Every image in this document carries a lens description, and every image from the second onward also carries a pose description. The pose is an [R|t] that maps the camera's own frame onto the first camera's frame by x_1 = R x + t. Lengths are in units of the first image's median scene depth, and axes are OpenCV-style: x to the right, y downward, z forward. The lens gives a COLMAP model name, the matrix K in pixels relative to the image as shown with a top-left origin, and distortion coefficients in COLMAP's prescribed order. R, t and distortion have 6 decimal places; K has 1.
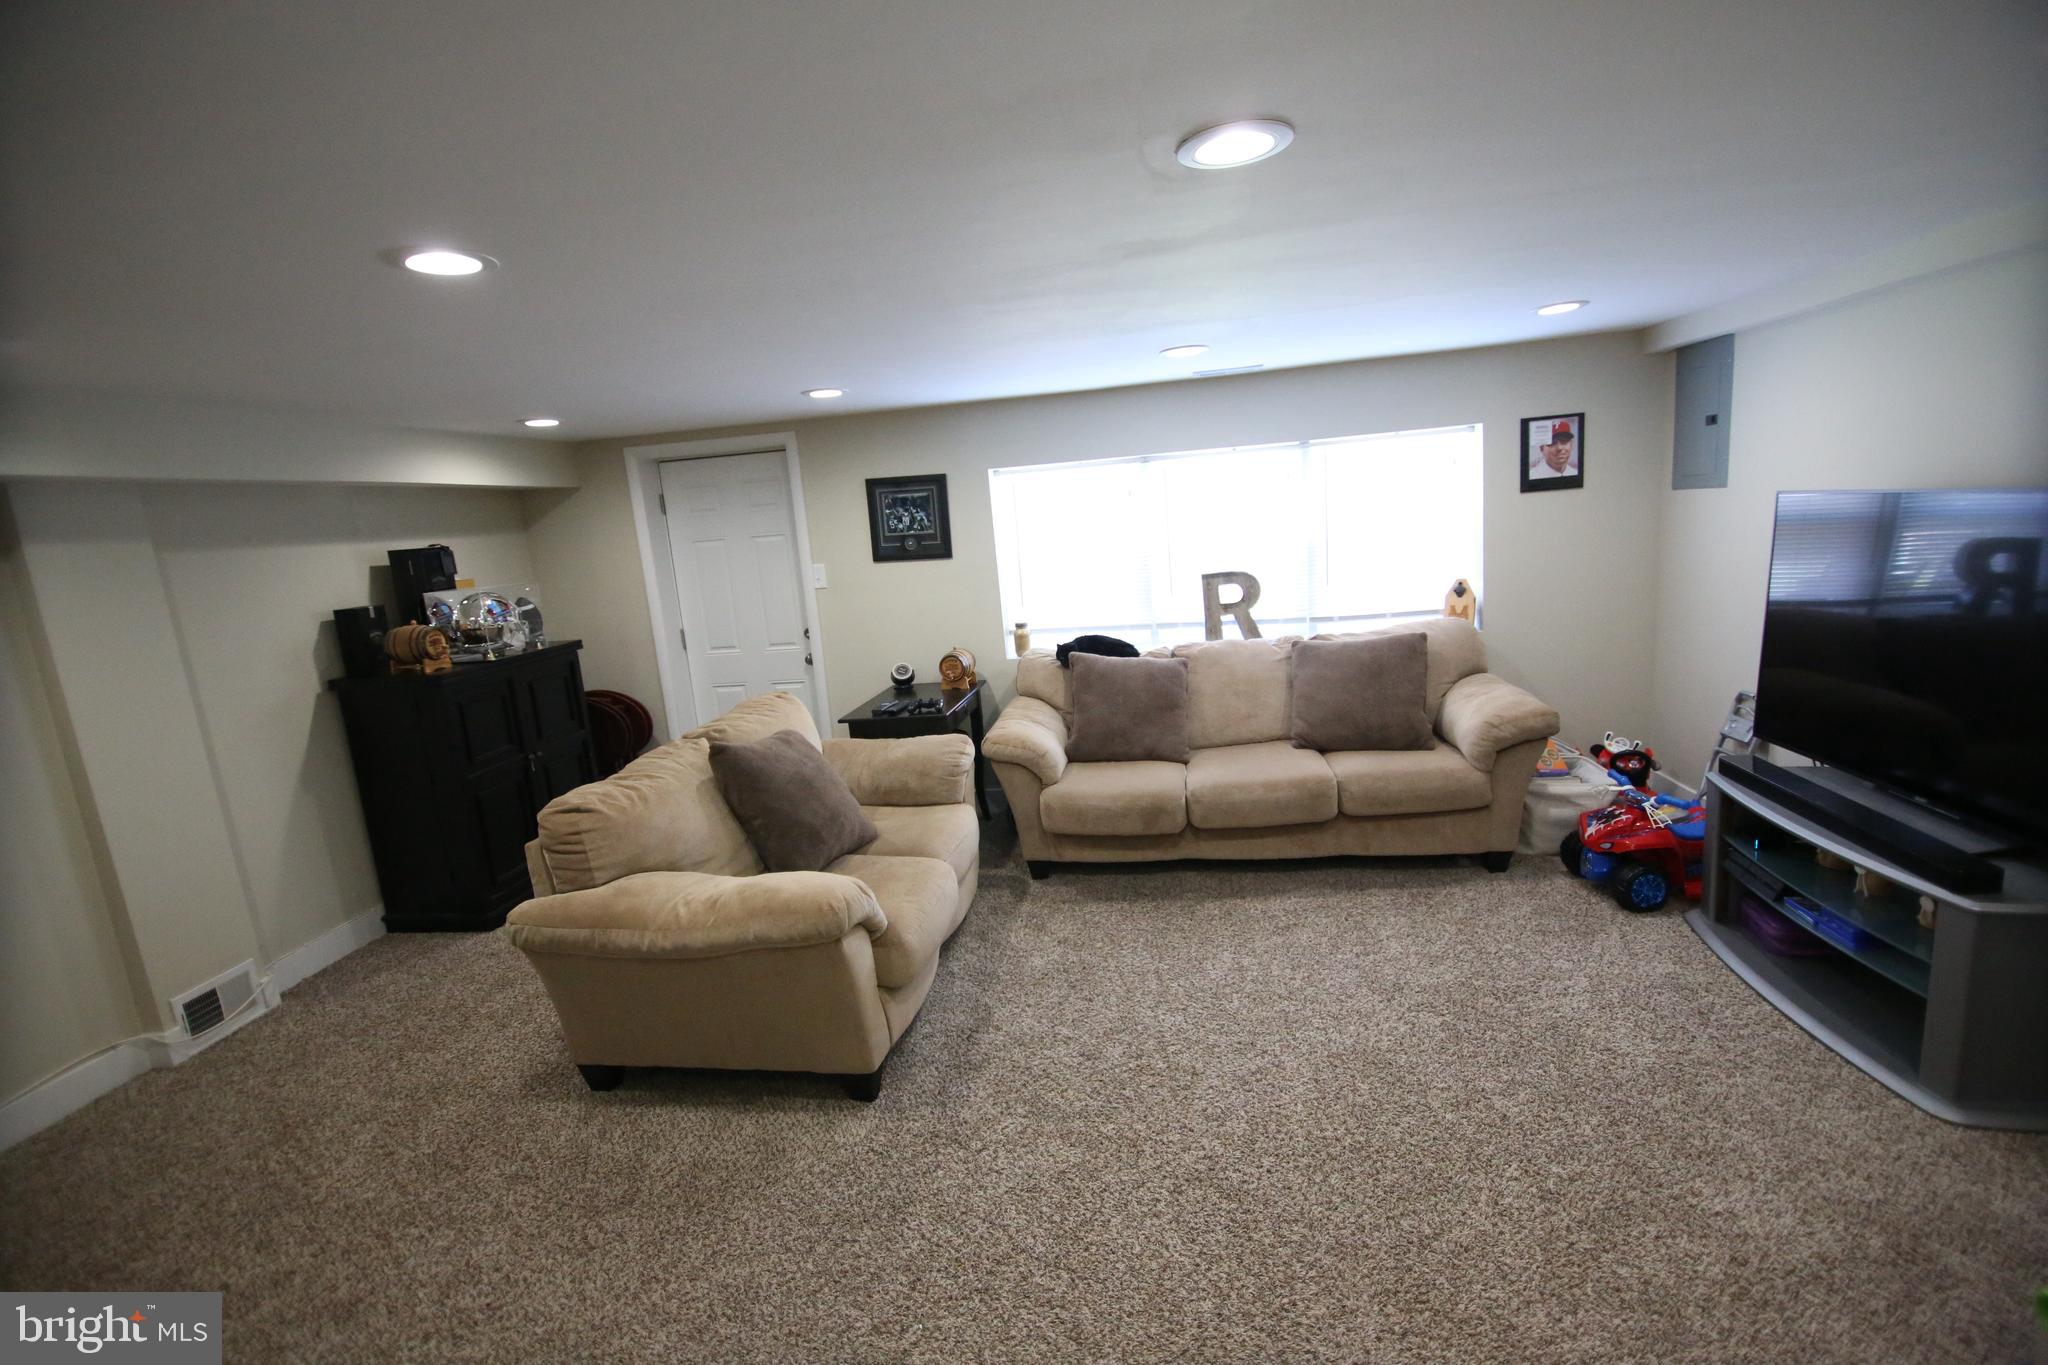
lens RADIAL K [[910.5, 0, 1025.9], [0, 910.5, 671.3], [0, 0, 1]] dist [-0.004566, -0.008517]
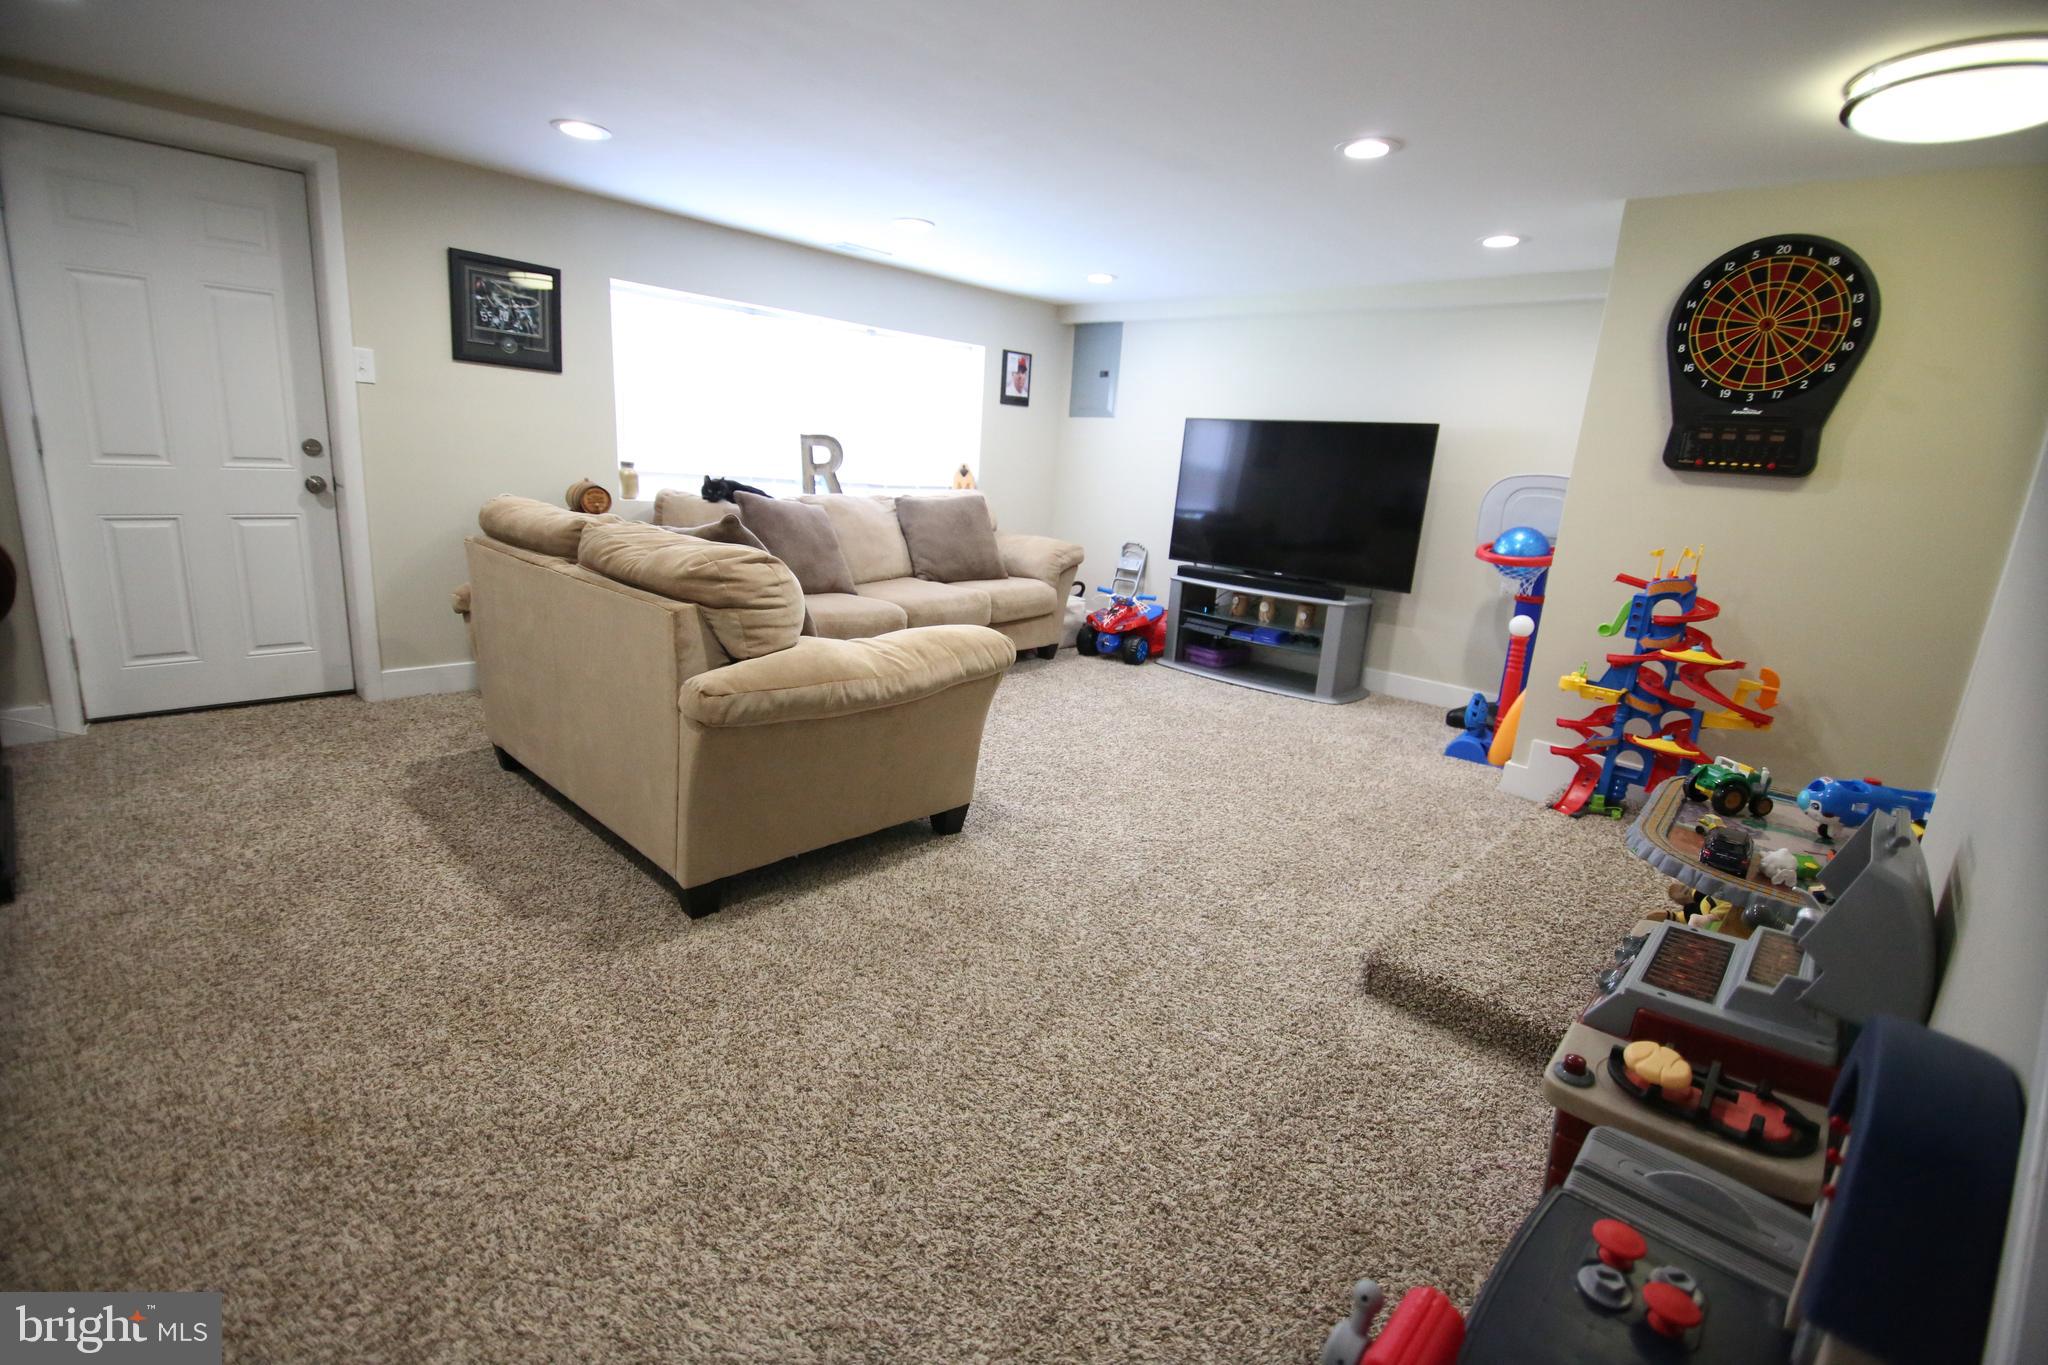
lens RADIAL K [[910.5, 0, 1018.2], [0, 910.5, 679.5], [0, 0, 1]] dist [-0.004566, -0.008517]
pose [[0.558279, -0.080268, 0.825761, -0.634836], [0.031230, 0.996637, 0.075764, 0.122263], [-0.829065, -0.016509, 0.558908, 0.189356]]
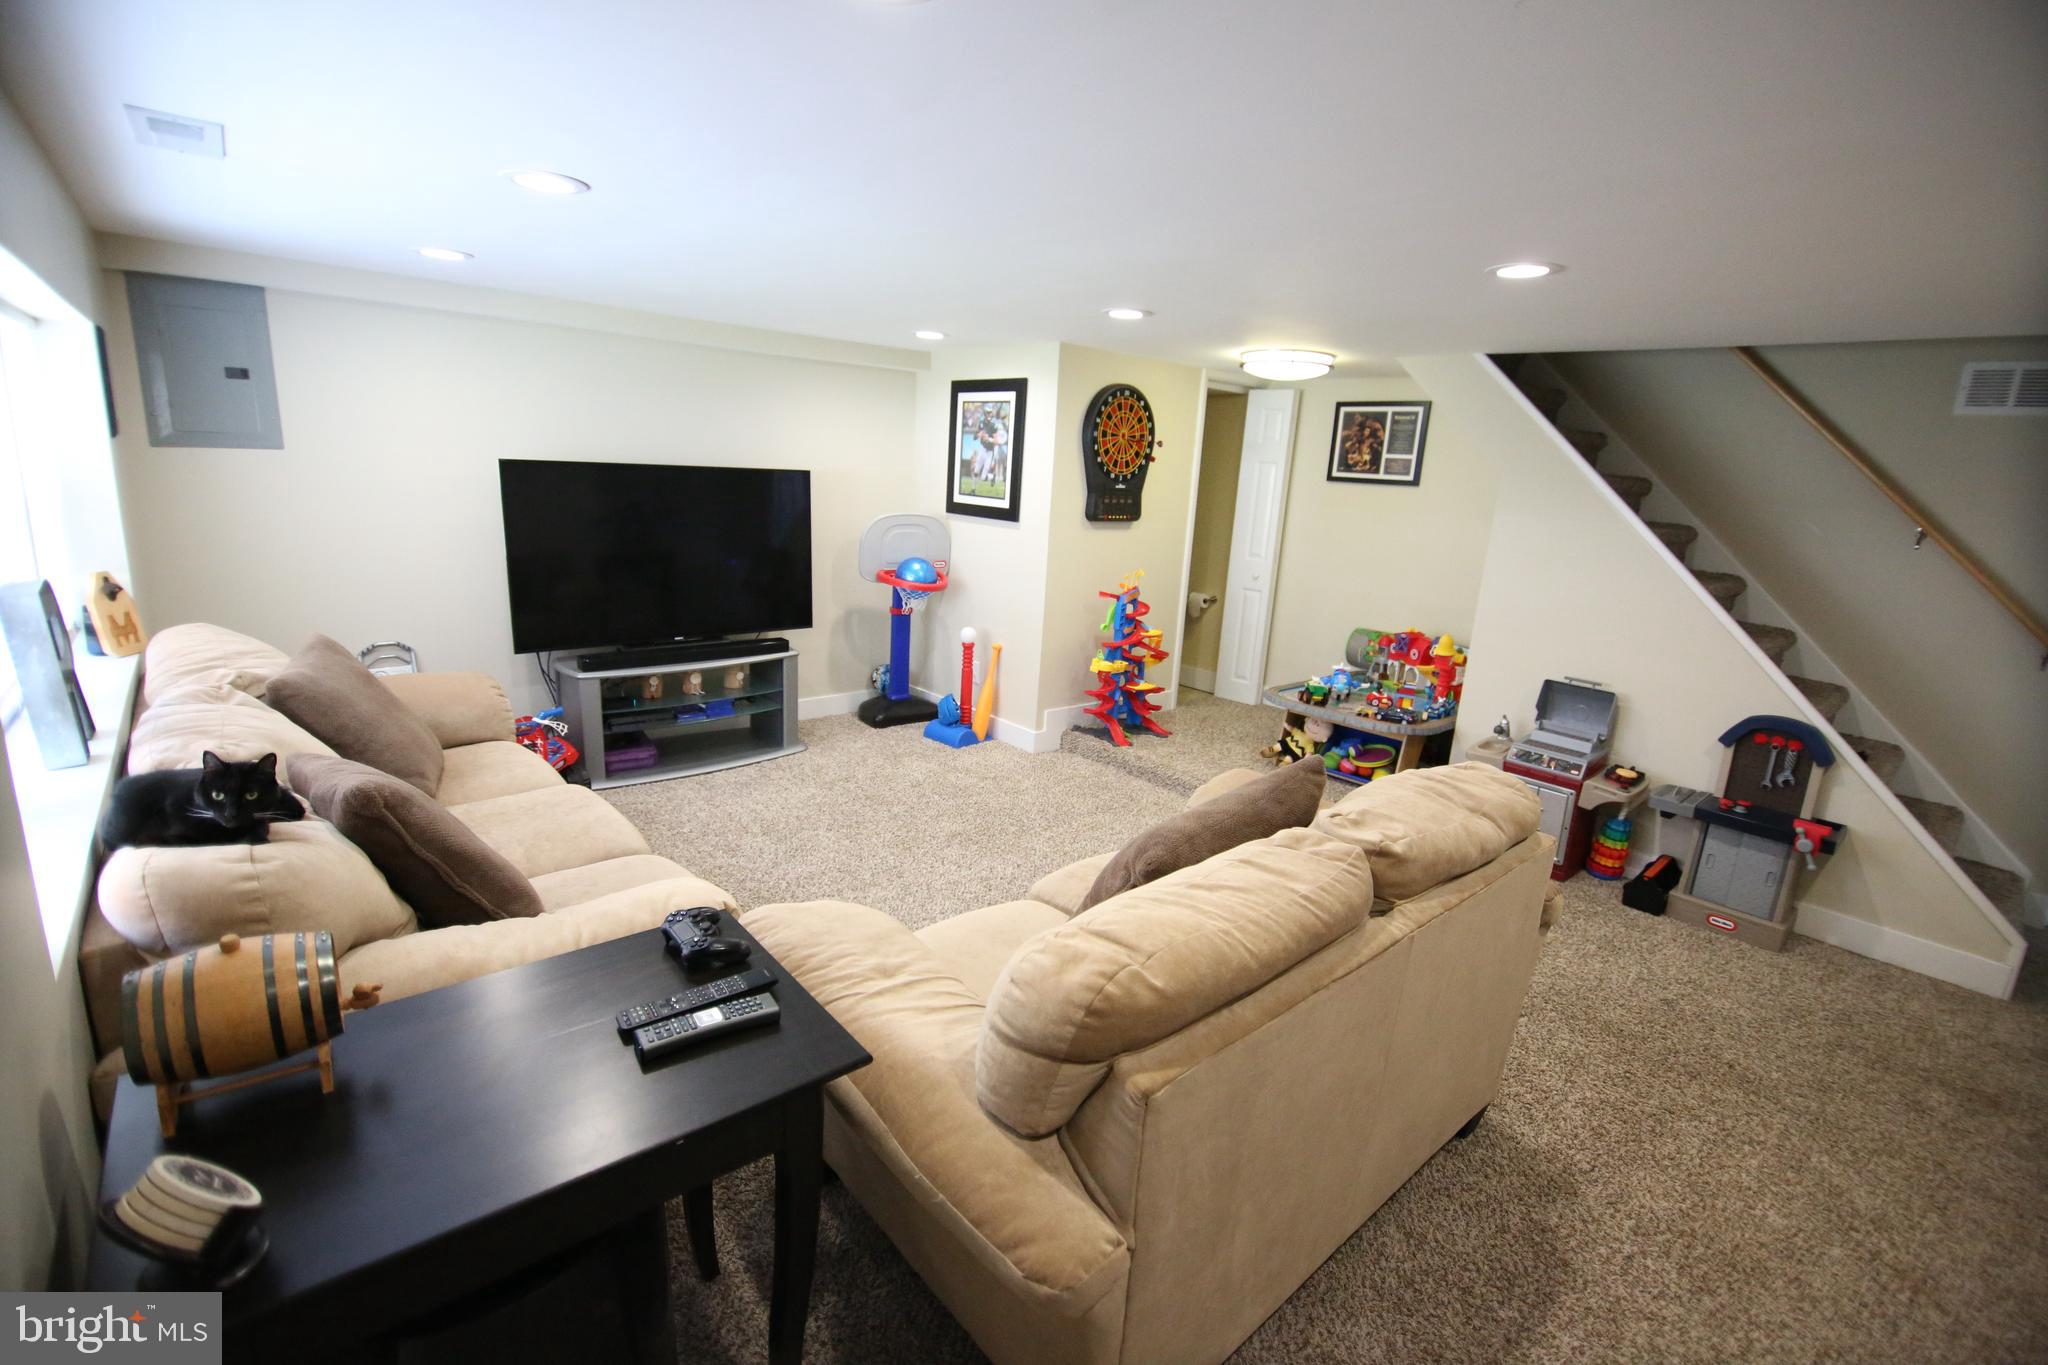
lens RADIAL K [[910.5, 0, 1028.0], [0, 910.5, 684.9], [0, 0, 1]] dist [-0.004566, -0.008517]
pose [[-0.768825, -0.110753, 0.629795, -0.417592], [0.119020, 0.942893, 0.311107, -0.150479], [-0.628285, 0.314146, -0.711738, 1.111414]]
